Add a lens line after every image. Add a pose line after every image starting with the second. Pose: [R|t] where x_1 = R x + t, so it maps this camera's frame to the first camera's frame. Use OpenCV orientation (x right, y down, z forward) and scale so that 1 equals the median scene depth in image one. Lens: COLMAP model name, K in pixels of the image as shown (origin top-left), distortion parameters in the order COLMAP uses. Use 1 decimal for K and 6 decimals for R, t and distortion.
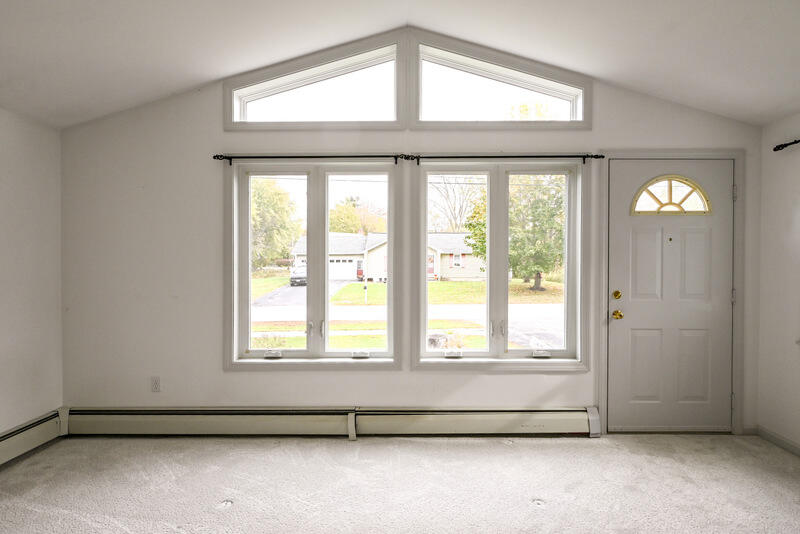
lens RADIAL K [[426.5, 0, 400.3], [0, 426.5, 272.9], [0, 0, 1]] dist [-0.001846, 0.000113]
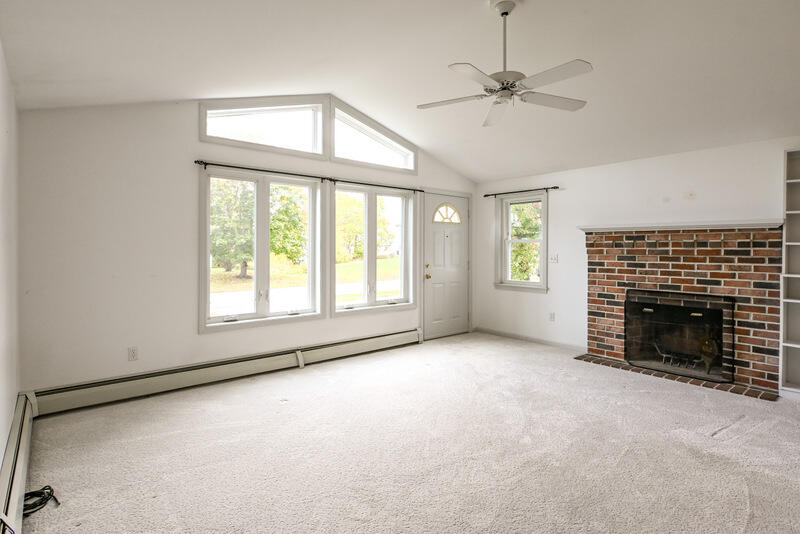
lens RADIAL K [[409.3, 0, 400.0], [0, 409.3, 267.0], [0, 0, 1]] dist [-0.004257, -0.000351]
pose [[0.764962, -0.024175, 0.643621, -0.732973], [0.016218, 0.999701, 0.018274, 0.022597], [-0.643871, -0.003541, 0.765126, -0.290031]]
